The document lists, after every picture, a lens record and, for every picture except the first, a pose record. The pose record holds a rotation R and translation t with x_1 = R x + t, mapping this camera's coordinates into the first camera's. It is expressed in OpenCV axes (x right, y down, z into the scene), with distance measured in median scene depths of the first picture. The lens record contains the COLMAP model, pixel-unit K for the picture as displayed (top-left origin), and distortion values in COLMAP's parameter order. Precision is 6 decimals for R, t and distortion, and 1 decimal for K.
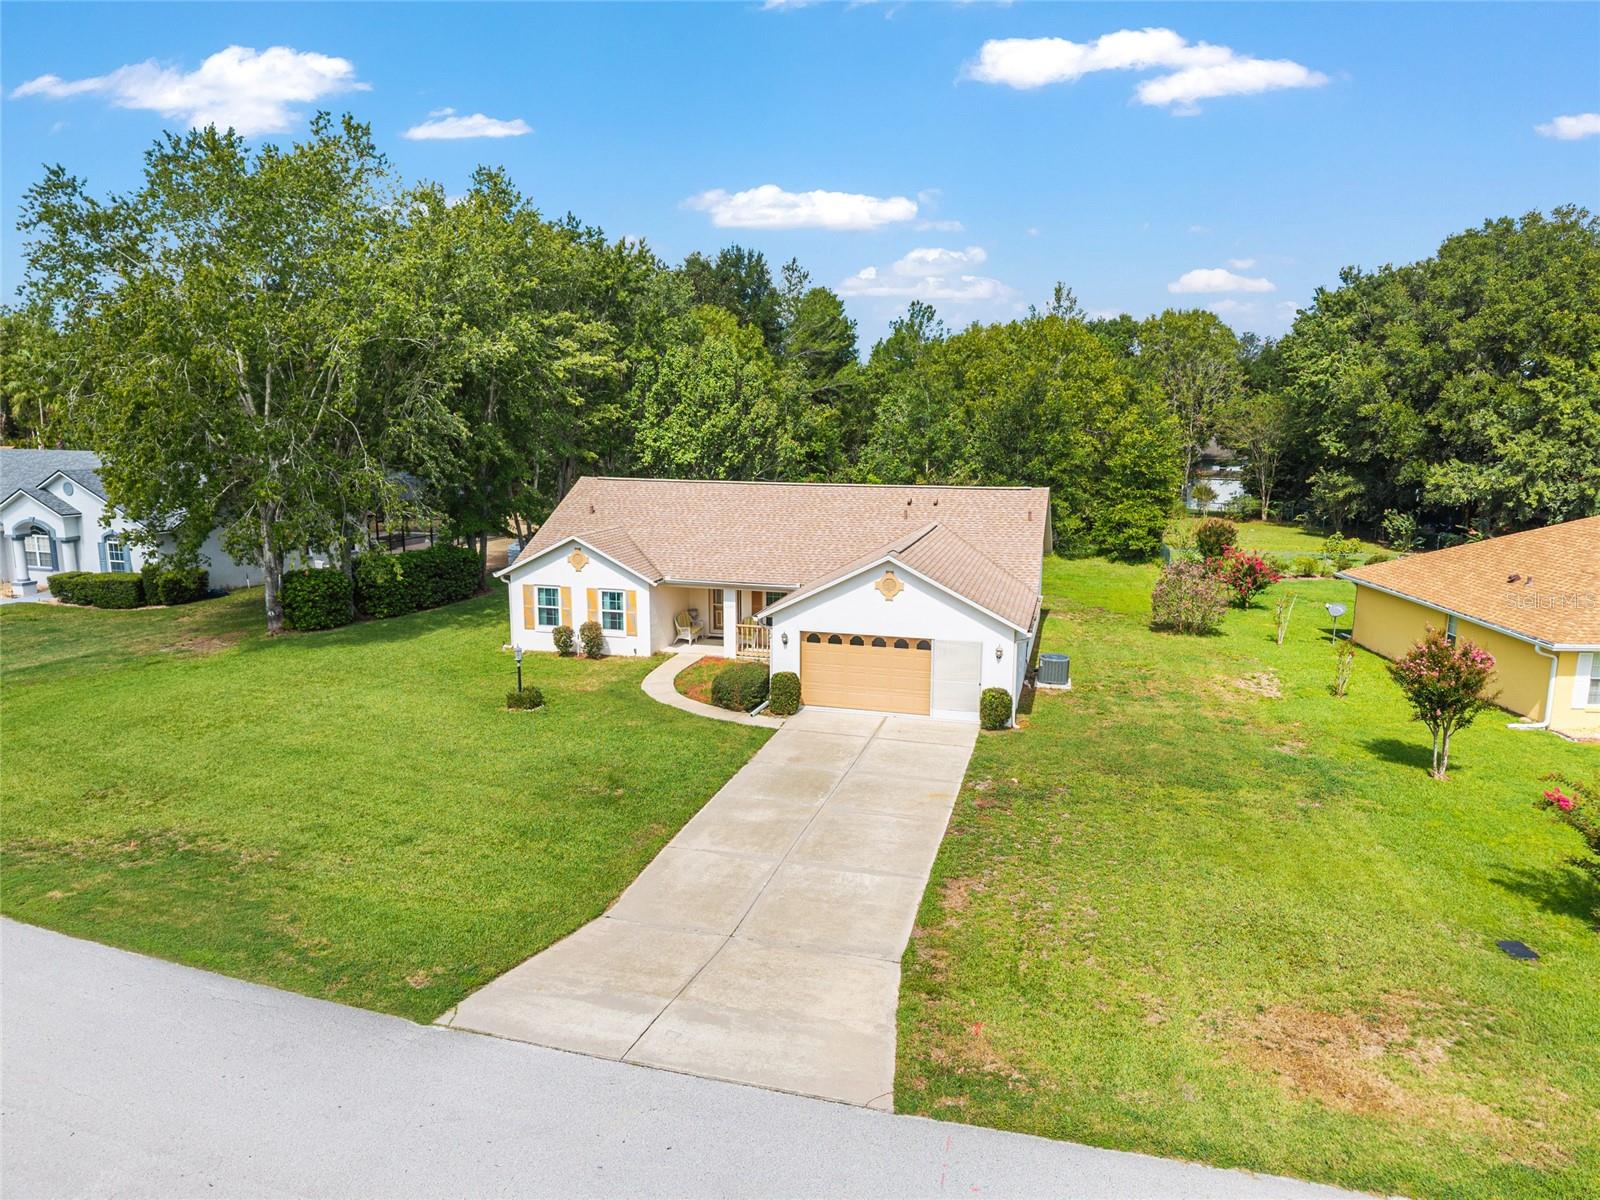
lens RADIAL K [[1065.5, 0, 786.3], [0, 1065.5, 610.5], [0, 0, 1]] dist [0.037517, -0.049138]
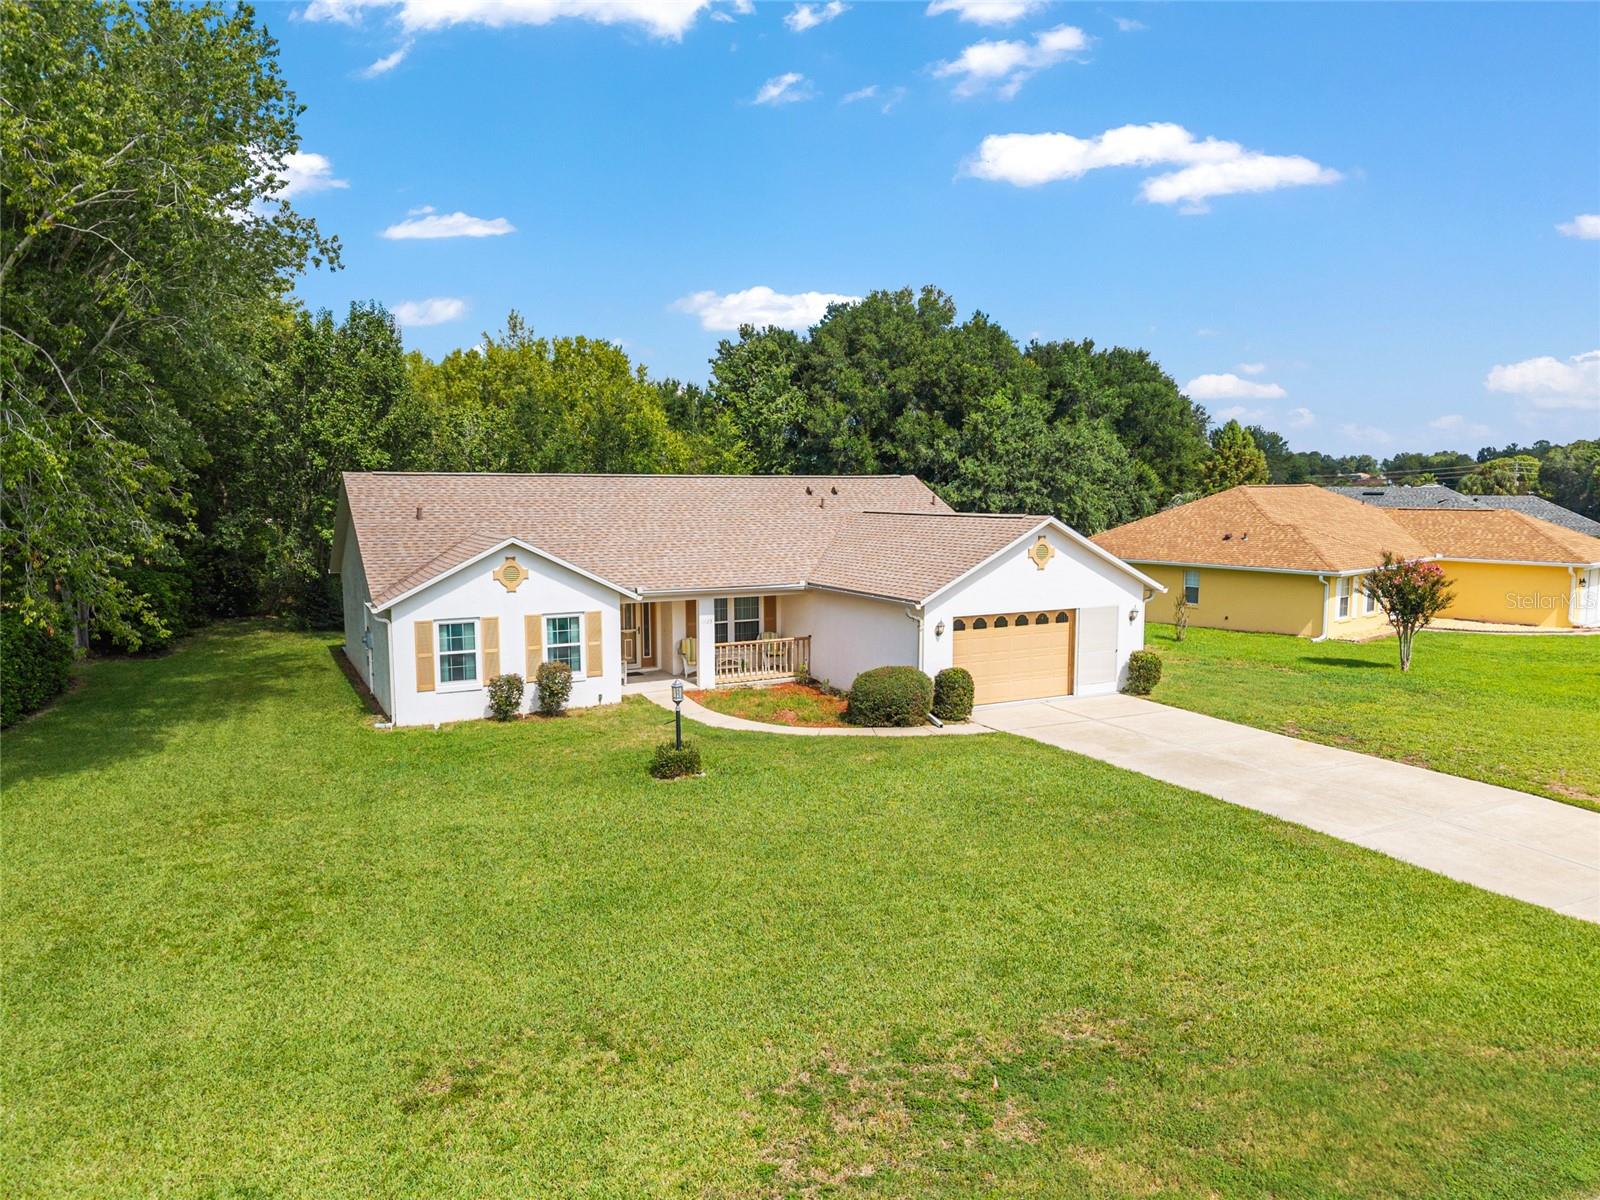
lens RADIAL K [[1065.5, 0, 786.3], [0, 1065.5, 610.5], [0, 0, 1]] dist [0.037517, -0.049138]
pose [[0.733970, -0.085341, 0.673799, -0.521398], [0.131604, 0.991142, -0.017821, 0.009623], [-0.666309, 0.101755, 0.738700, 0.385093]]
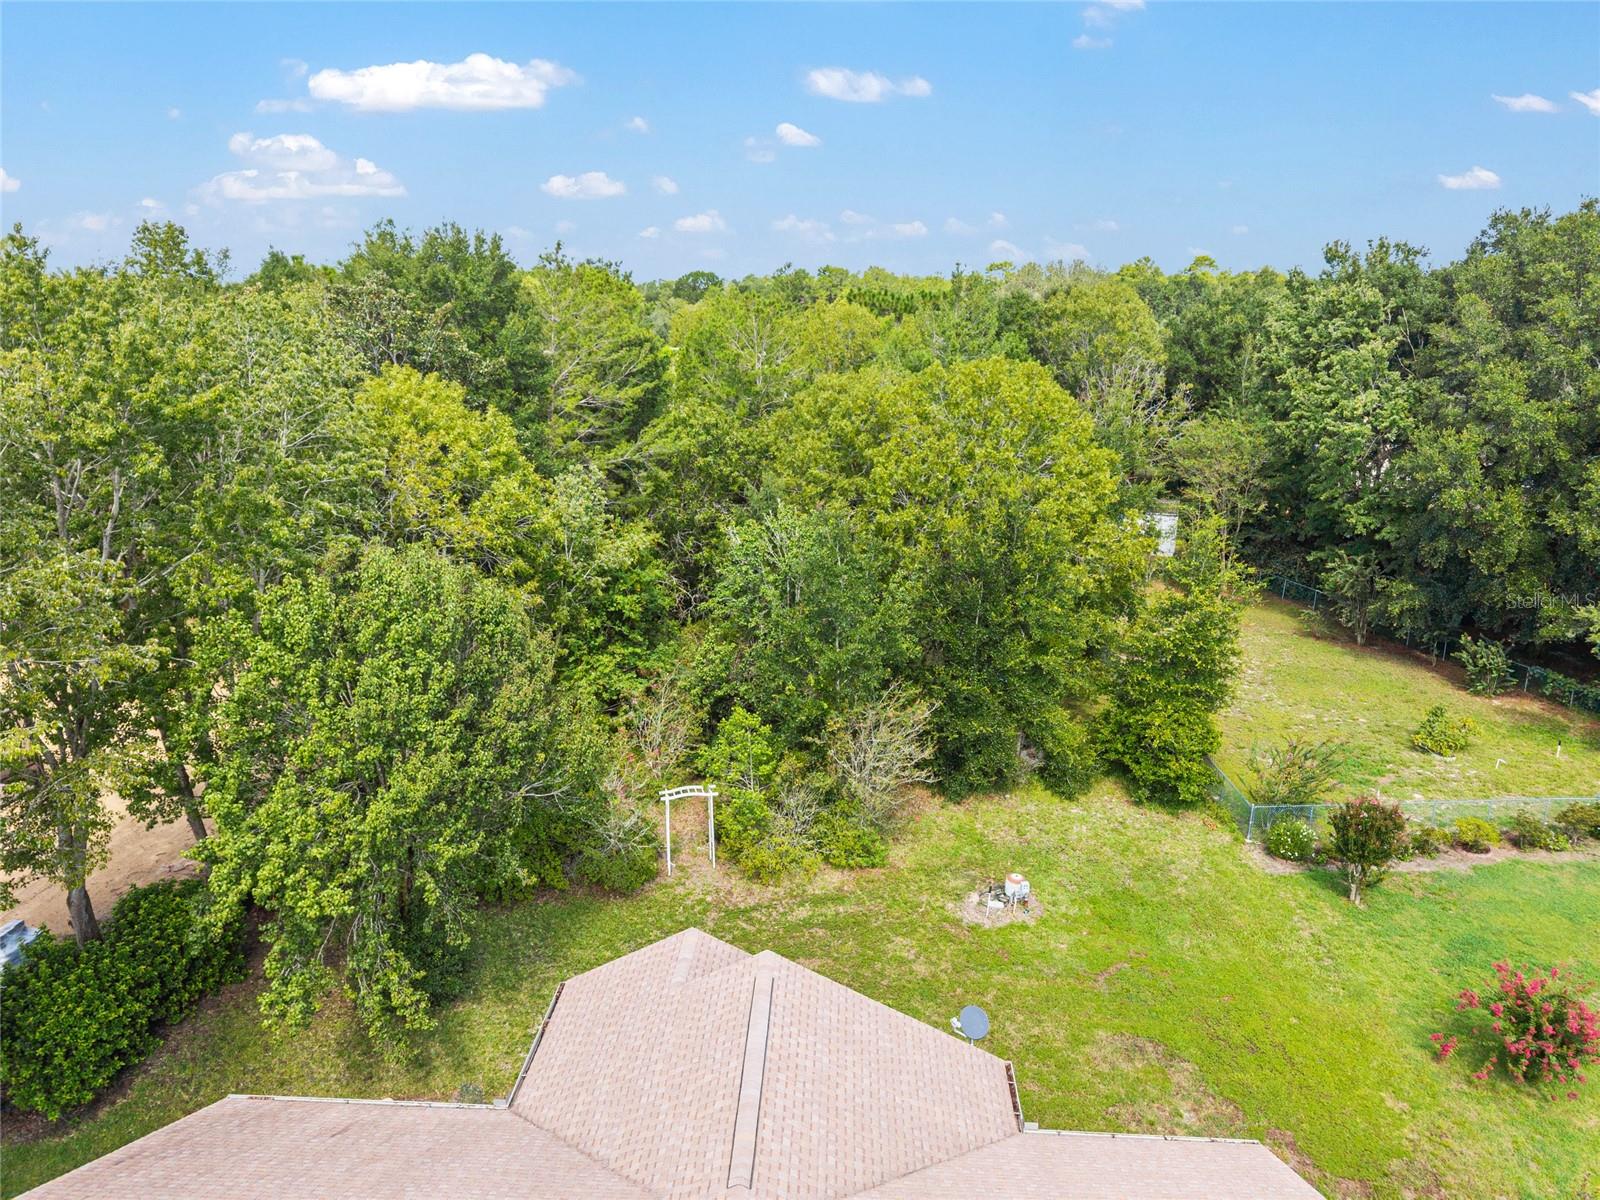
lens RADIAL K [[1080.0, 0, 800.0], [0, 1080.0, 600.0], [0, 0, 1]] dist [0.035979, -0.001833]
pose [[0.975222, -0.065476, 0.211316, -0.004454], [0.045611, 0.994185, 0.097554, -0.382698], [-0.216475, -0.085498, 0.972537, 0.771183]]
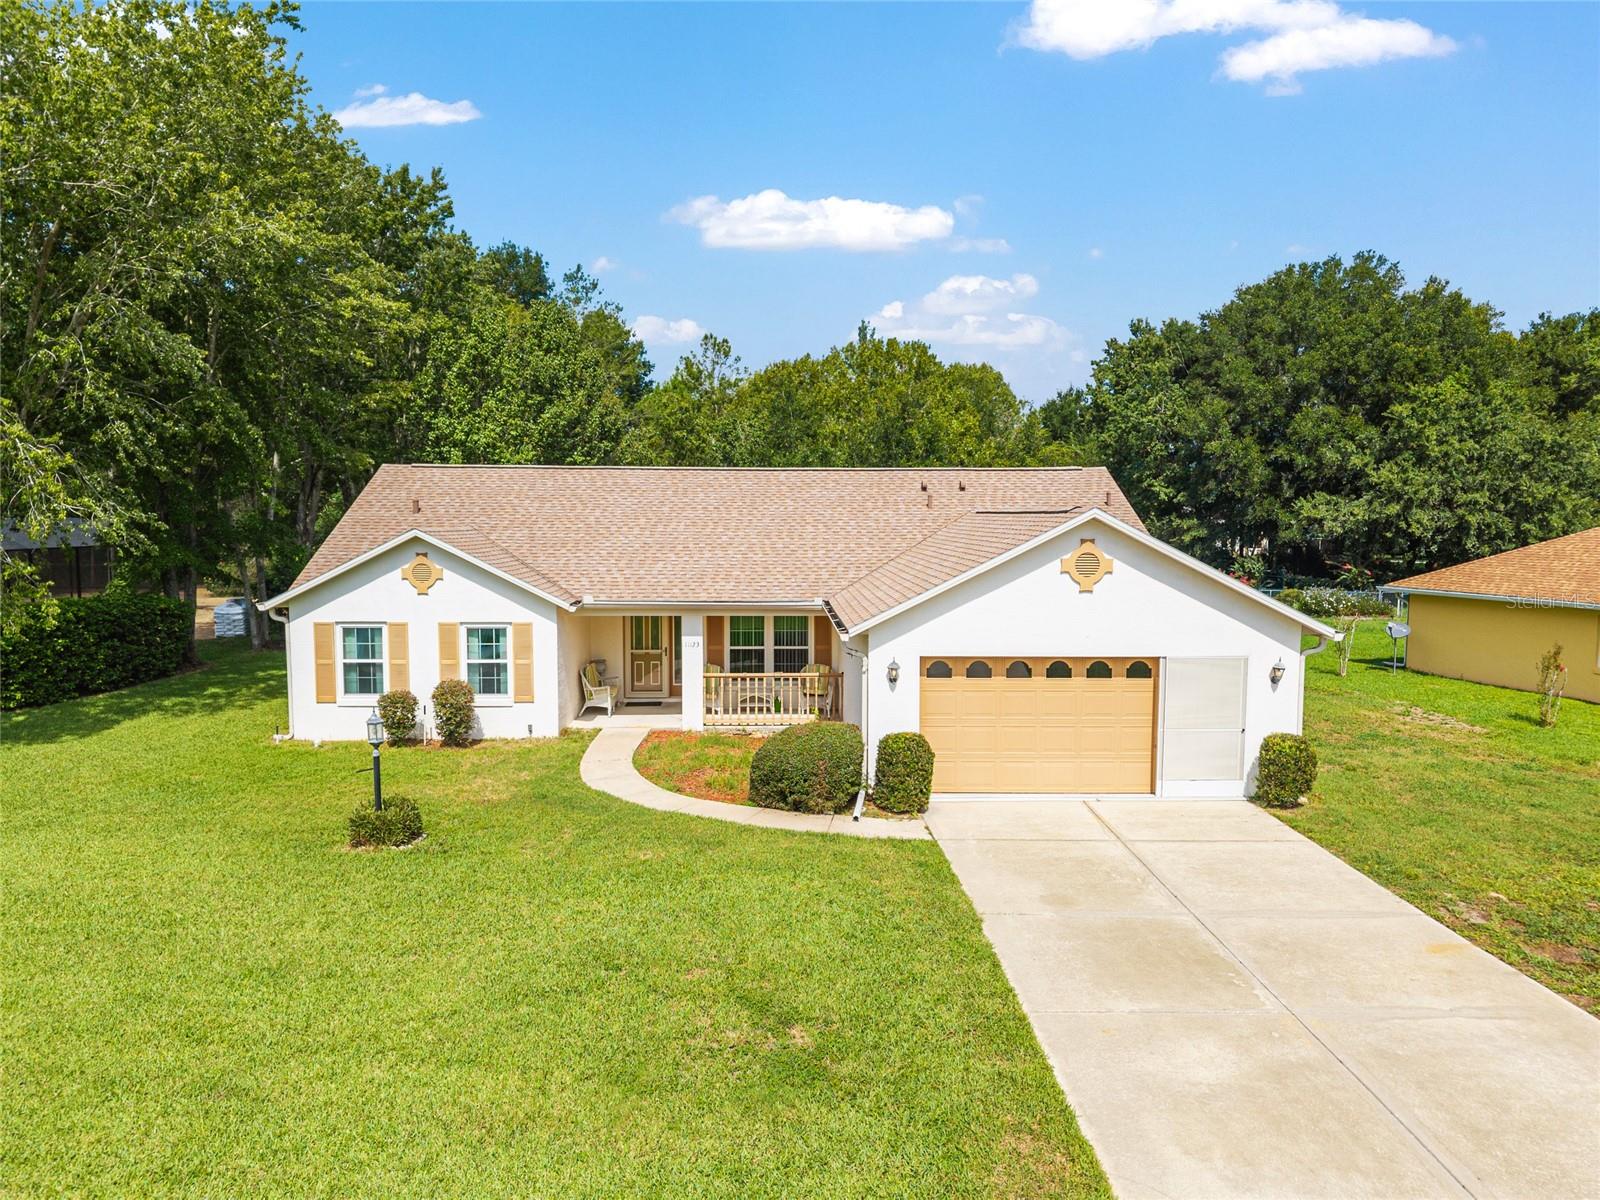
lens RADIAL K [[1075.8, 0, 784.7], [0, 1075.8, 603.5], [0, 0, 1]] dist [0.001864, -0.003664]
pose [[0.958136, -0.026296, 0.285103, -0.173084], [0.054979, 0.994140, -0.093071, 0.032235], [-0.280985, 0.104850, 0.953968, 0.395668]]
